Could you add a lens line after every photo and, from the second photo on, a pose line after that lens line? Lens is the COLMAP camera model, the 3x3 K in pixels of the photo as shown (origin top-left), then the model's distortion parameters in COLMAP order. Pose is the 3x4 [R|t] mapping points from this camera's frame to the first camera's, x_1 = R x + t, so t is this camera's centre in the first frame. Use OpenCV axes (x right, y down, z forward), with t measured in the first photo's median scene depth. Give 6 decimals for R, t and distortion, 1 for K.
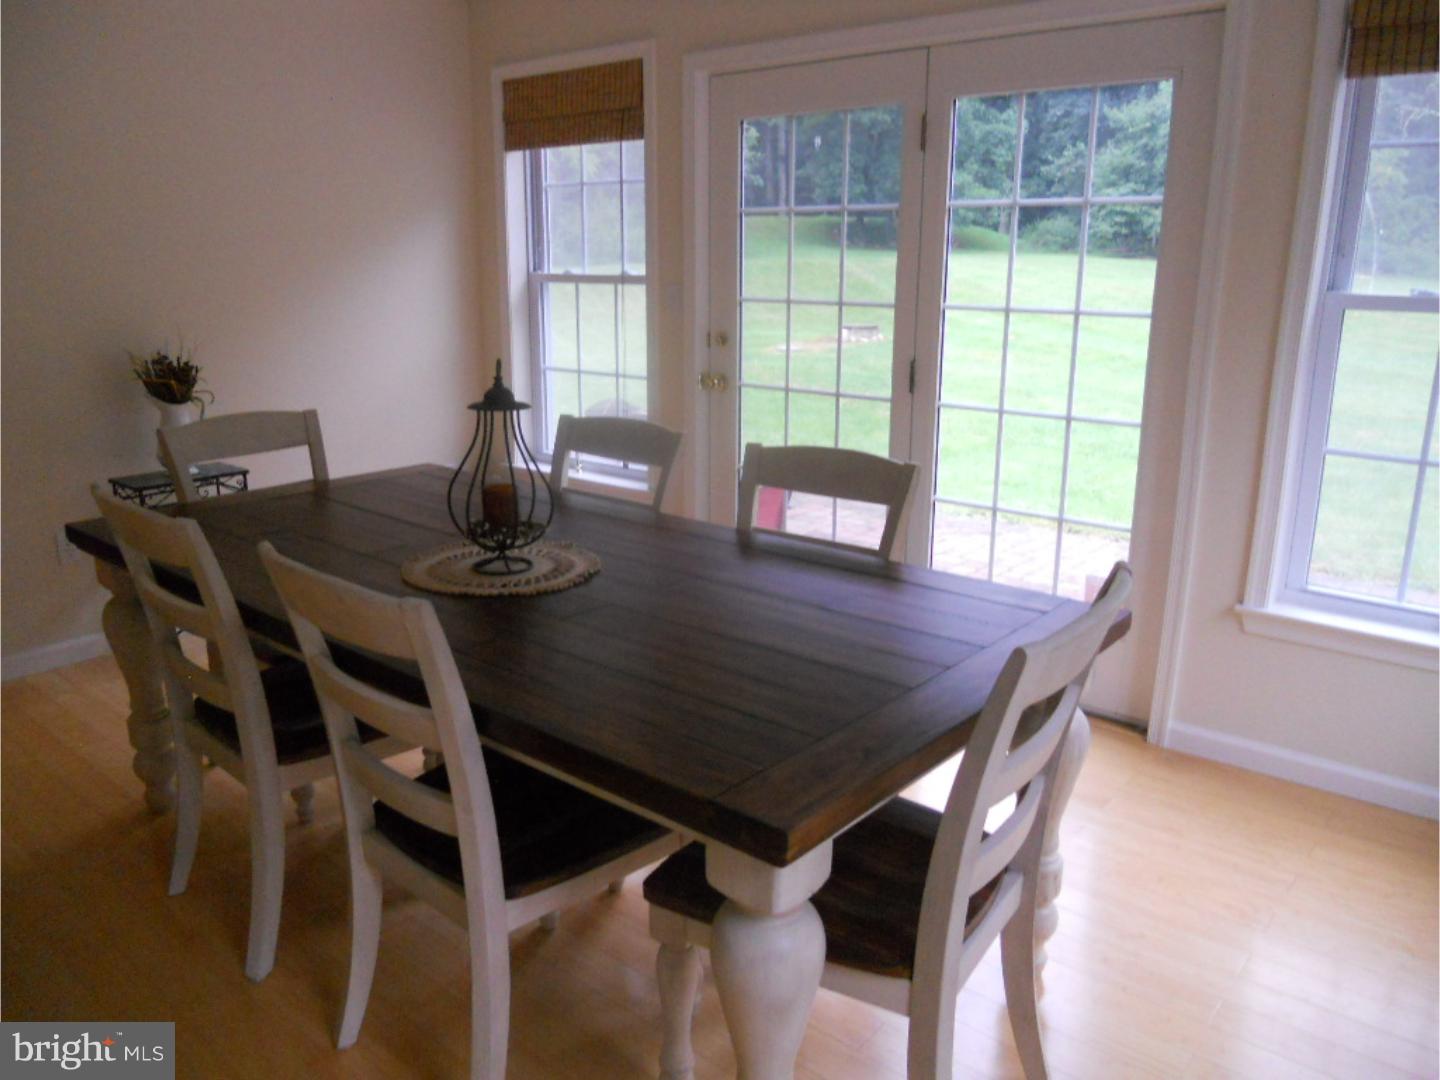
lens RADIAL K [[1104.2, 0, 720.0], [0, 1104.2, 540.0], [0, 0, 1]] dist [-0.005680, -0.003619]
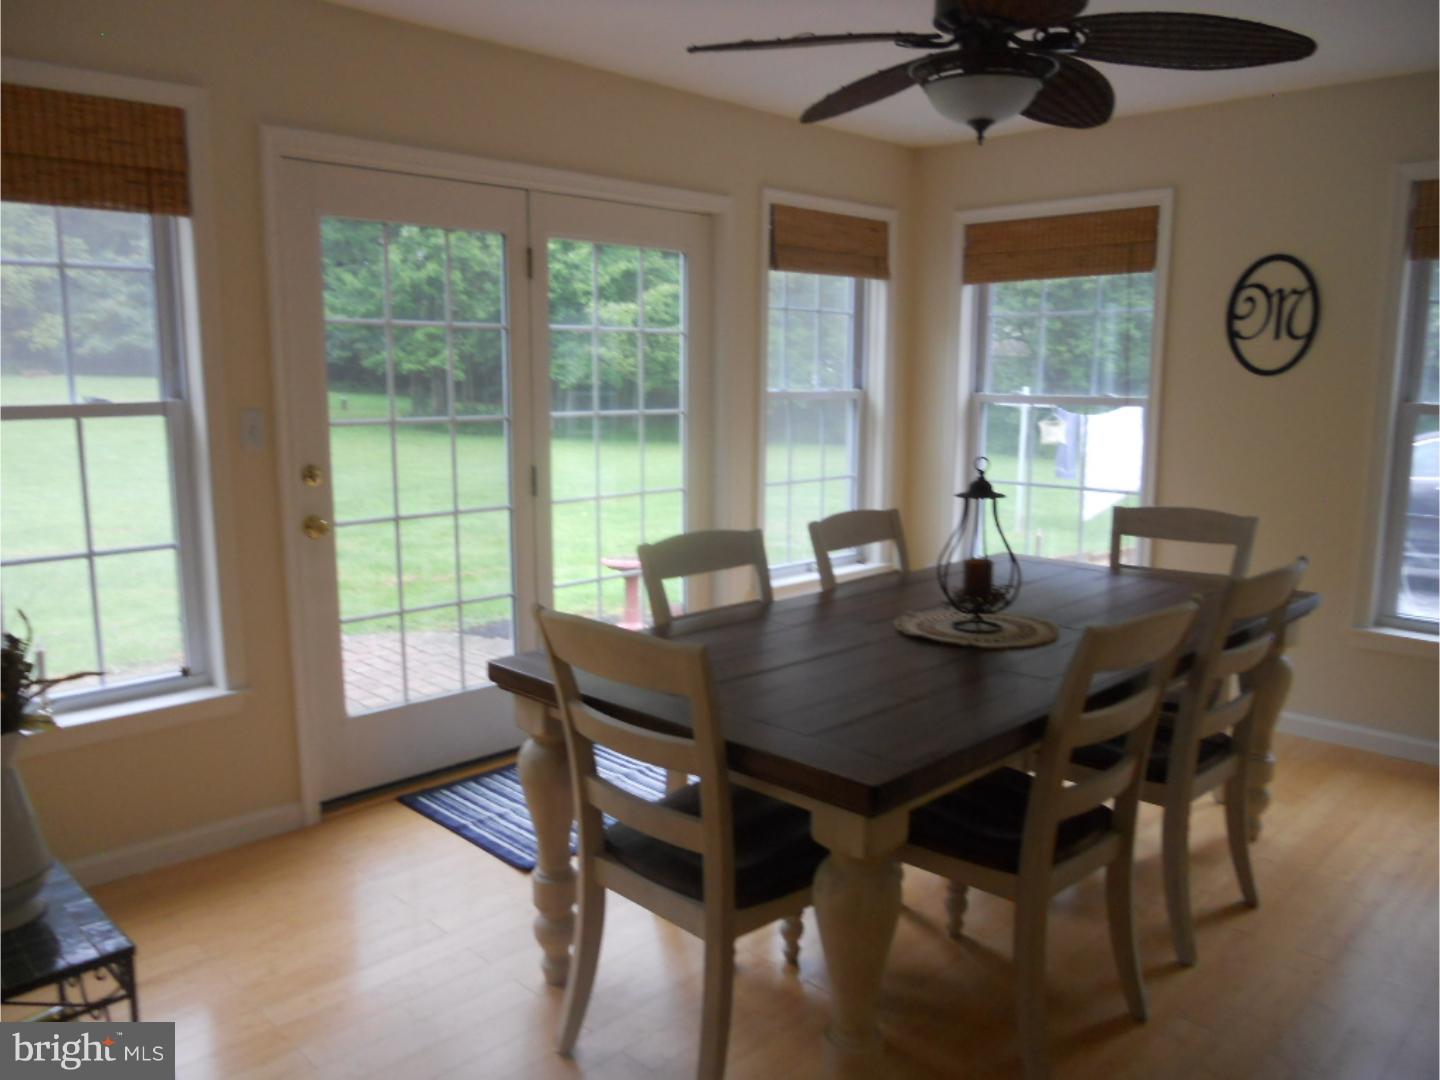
lens RADIAL K [[1094.4, 0, 720.0], [0, 1094.4, 540.0], [0, 0, 1]] dist [-0.081103, 0.044308]
pose [[0.083714, -0.152744, 0.984714, -0.855887], [0.243036, 0.961471, 0.128478, -0.183948], [-0.966398, 0.228565, 0.117611, 0.703610]]
